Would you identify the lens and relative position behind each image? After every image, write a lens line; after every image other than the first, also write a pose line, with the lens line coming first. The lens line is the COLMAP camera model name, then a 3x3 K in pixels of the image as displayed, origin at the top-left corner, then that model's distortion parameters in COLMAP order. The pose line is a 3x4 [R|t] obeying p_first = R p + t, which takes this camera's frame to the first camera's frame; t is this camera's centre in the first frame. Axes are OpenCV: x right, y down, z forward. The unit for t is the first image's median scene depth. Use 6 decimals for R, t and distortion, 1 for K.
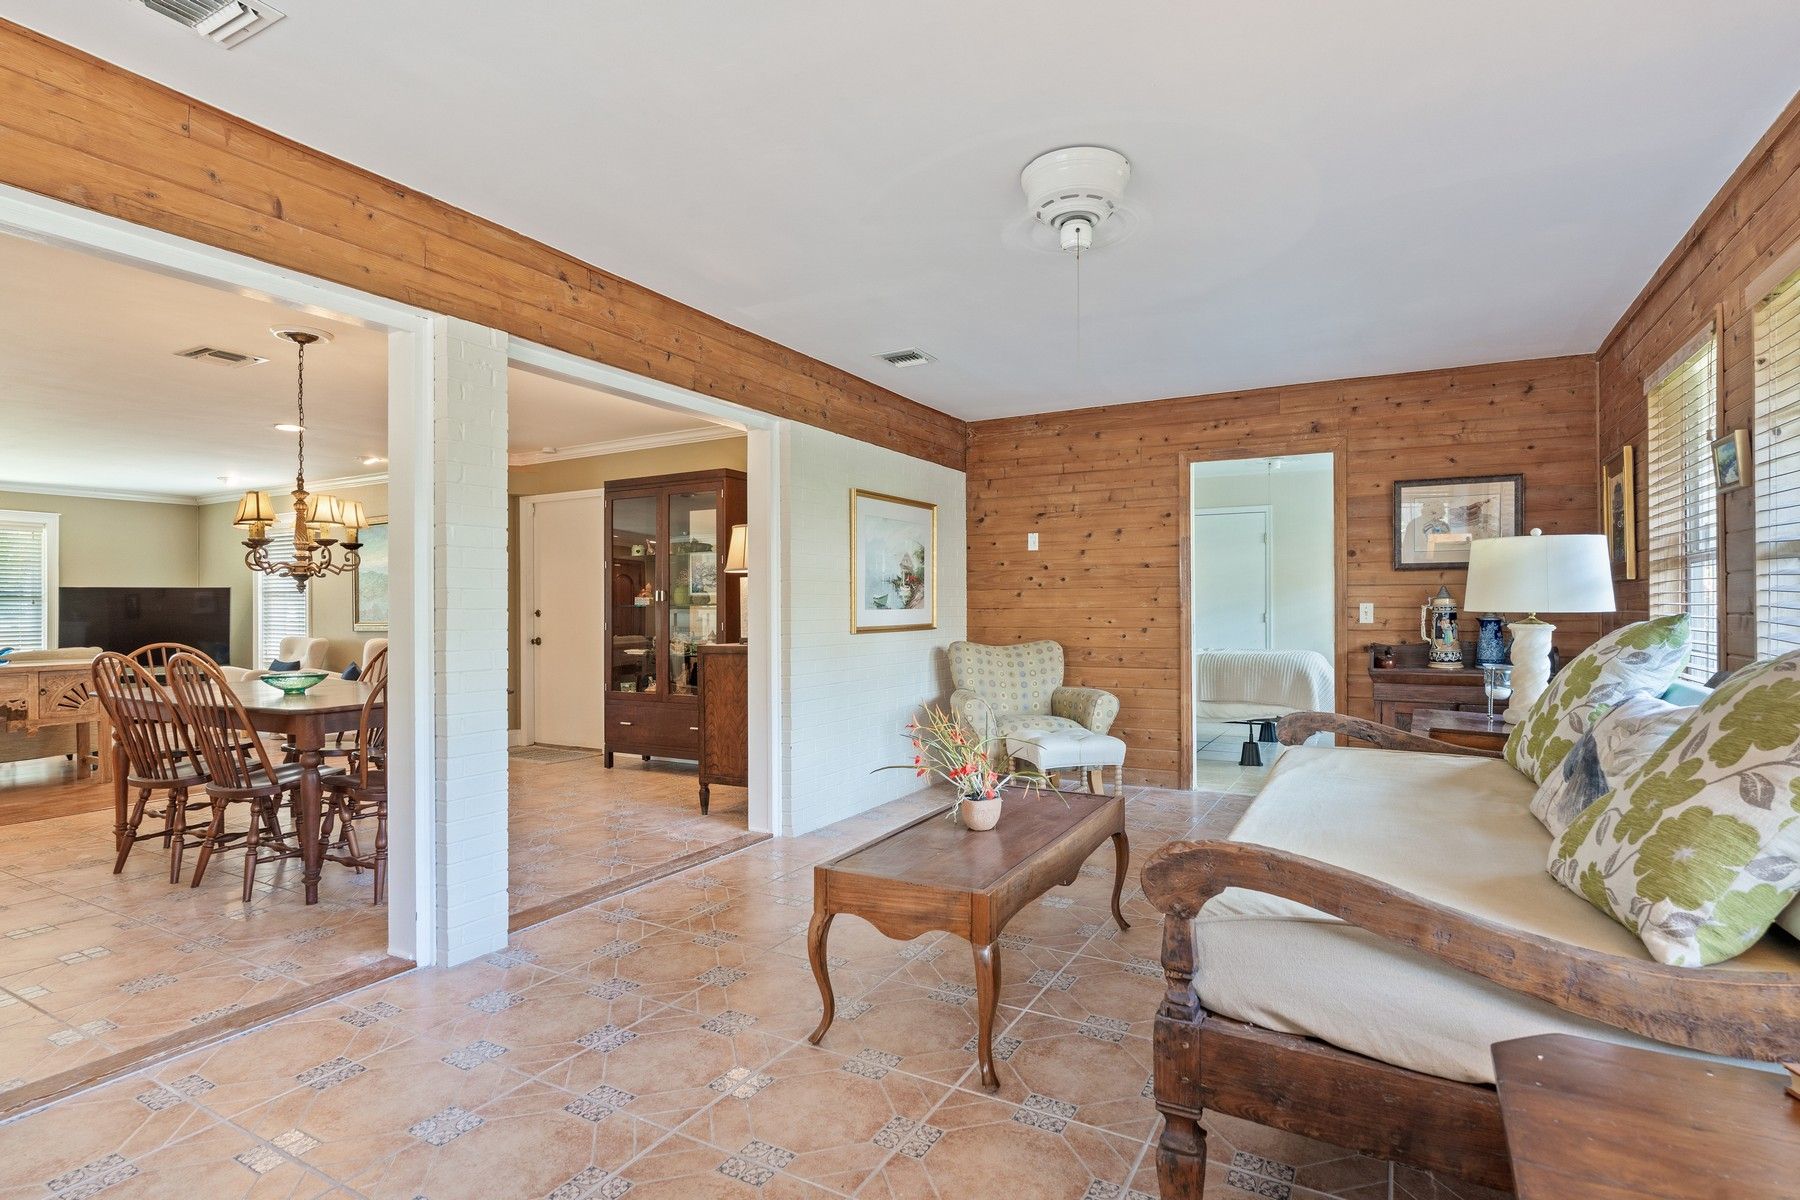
lens RADIAL K [[884.6, 0, 905.2], [0, 884.6, 601.0], [0, 0, 1]] dist [-0.000899, -0.000263]
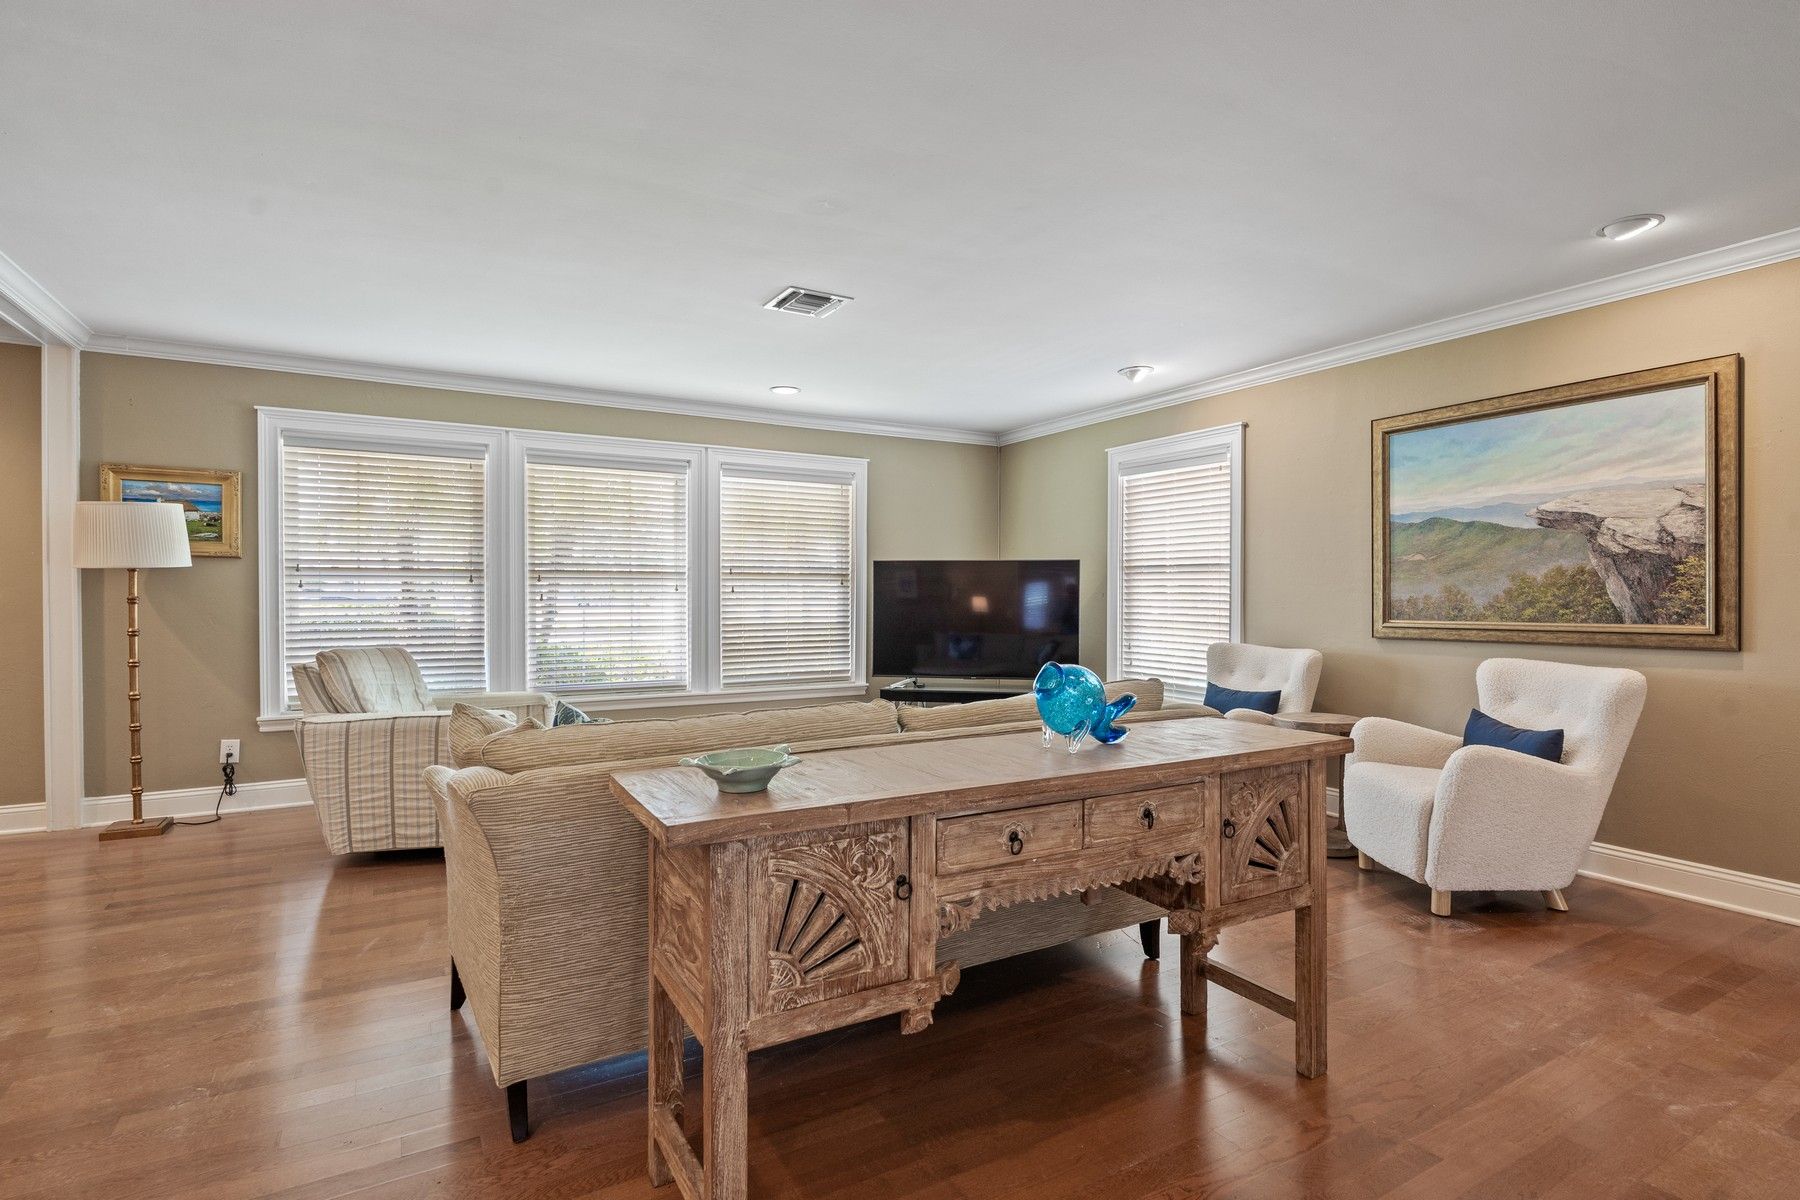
lens RADIAL K [[884.6, 0, 905.2], [0, 884.6, 601.0], [0, 0, 1]] dist [-0.000899, -0.000263]
pose [[0.859504, 0.011185, -0.511007, -0.686442], [-0.002772, 0.999848, 0.017223, 0.005598], [0.511122, -0.013386, 0.859404, 0.481600]]
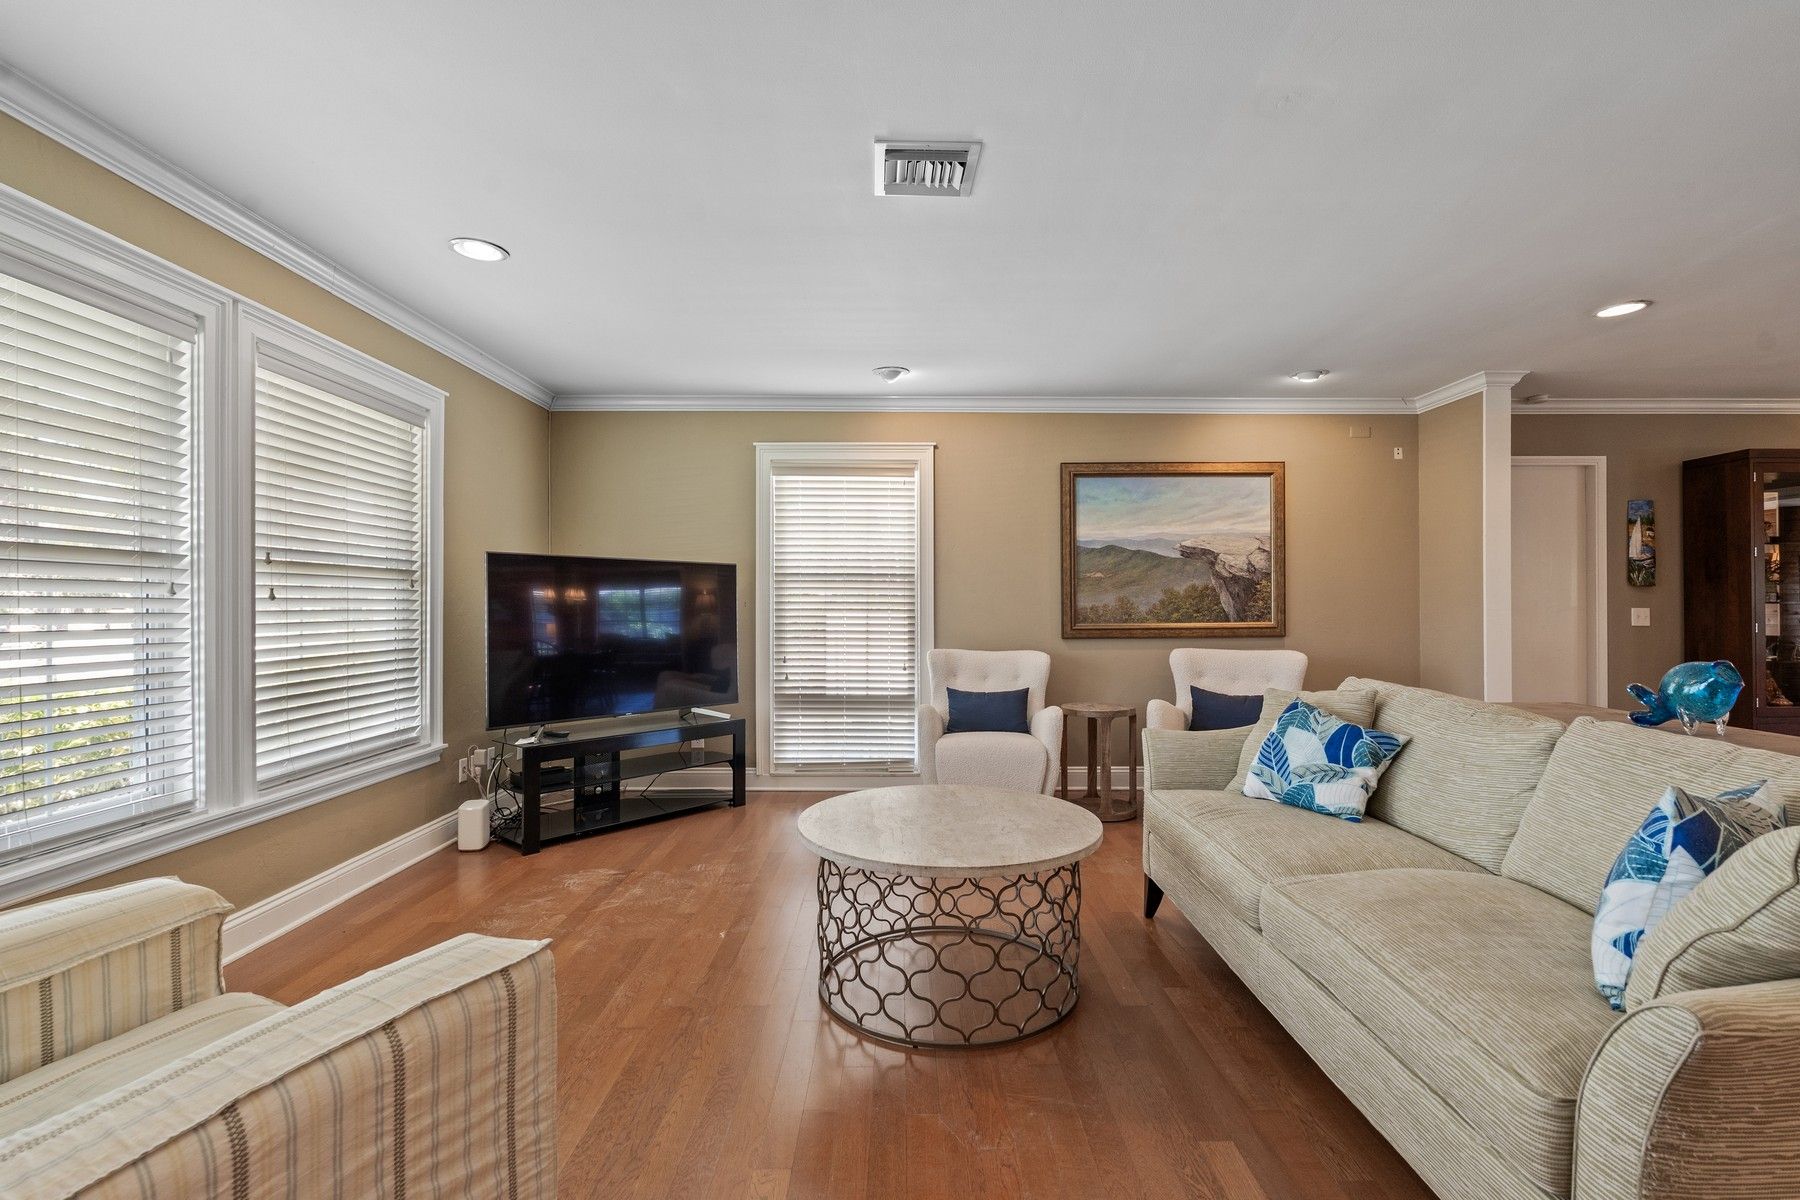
lens RADIAL K [[822.7, 0, 908.6], [0, 822.7, 602.6], [0, 0, 1]] dist [-0.002392, -0.000021]
pose [[0.868797, 0.007606, 0.495109, -1.172660], [-0.008644, 0.999963, -0.000193, 0.011003], [-0.495092, -0.004112, 0.868831, 0.621941]]
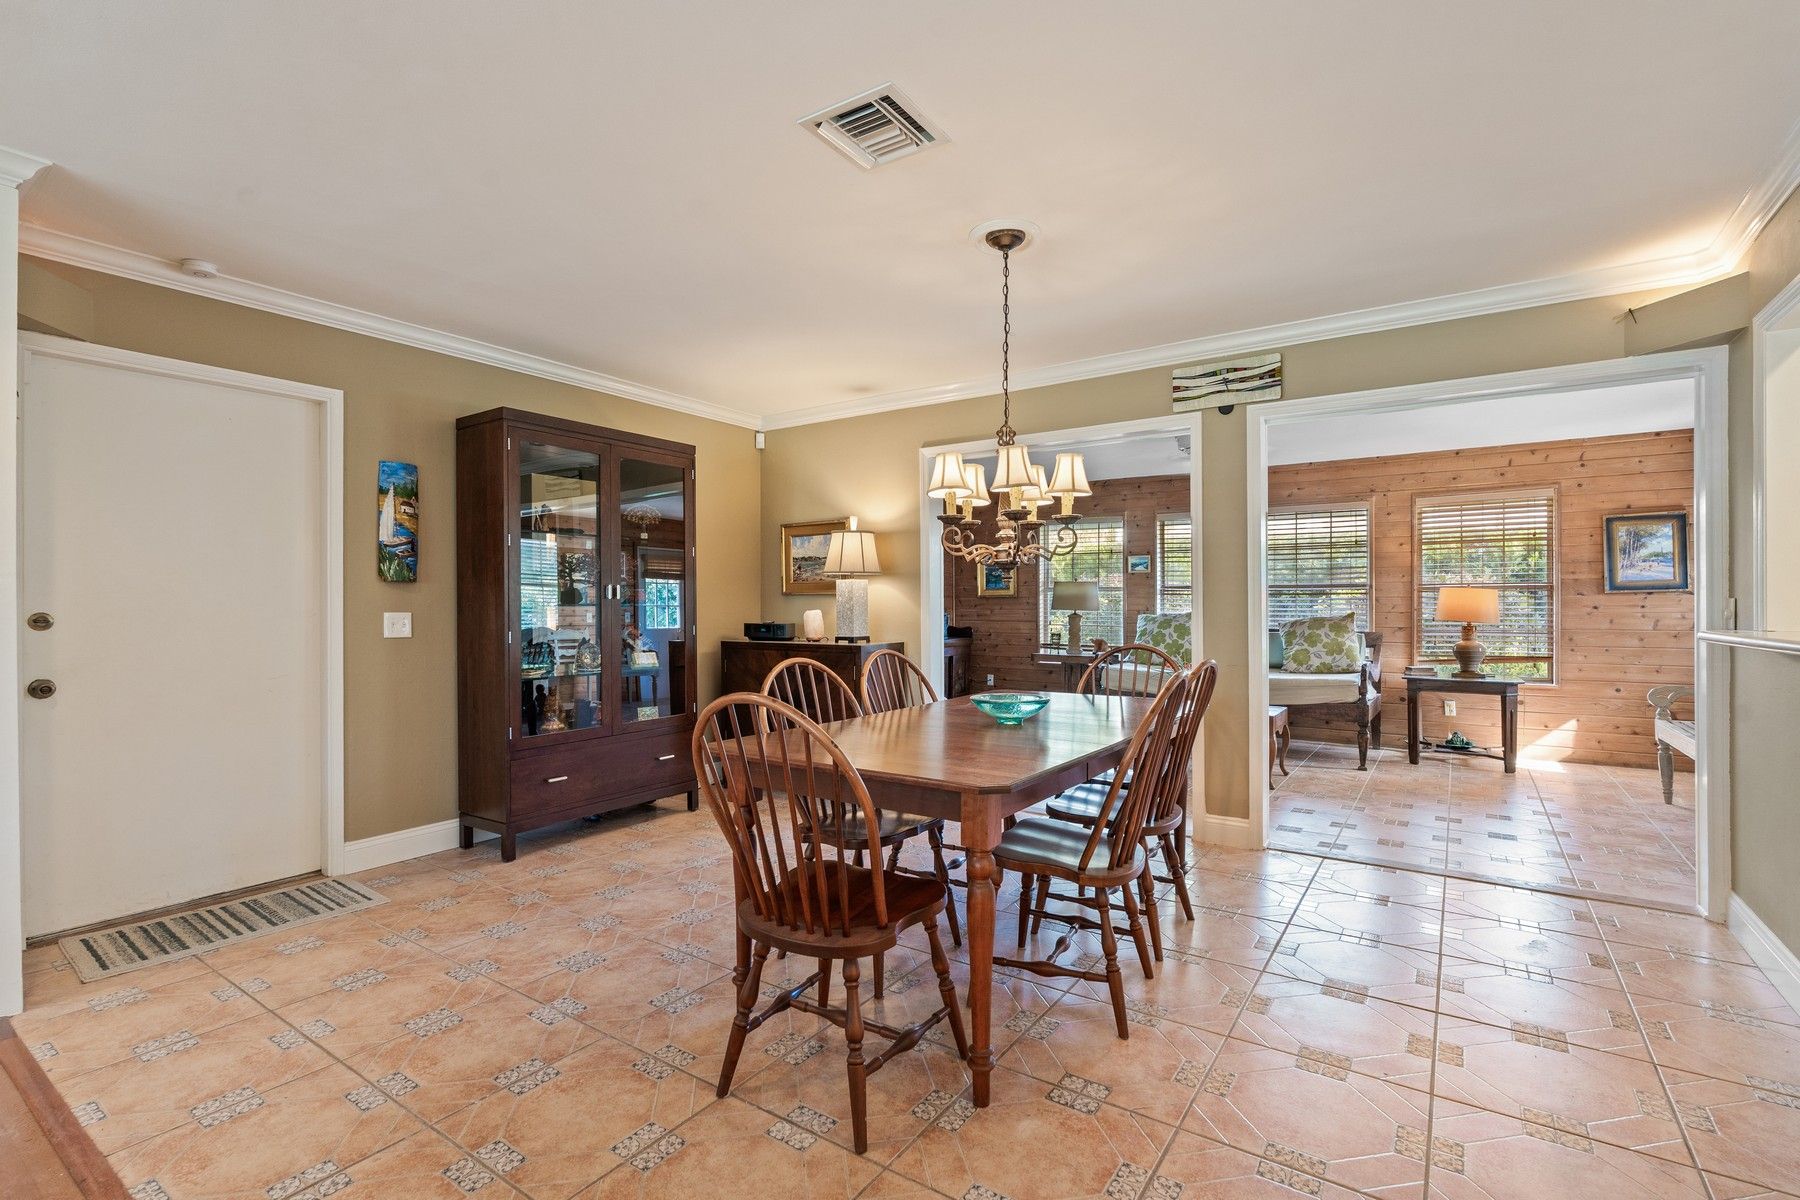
lens RADIAL K [[822.7, 0, 908.6], [0, 822.7, 602.6], [0, 0, 1]] dist [-0.002392, -0.000021]
pose [[0.088464, 0.009021, 0.996039, -0.760008], [-0.007807, 0.999935, -0.008363, 0.005845], [-0.996049, -0.007036, 0.088529, 0.564934]]
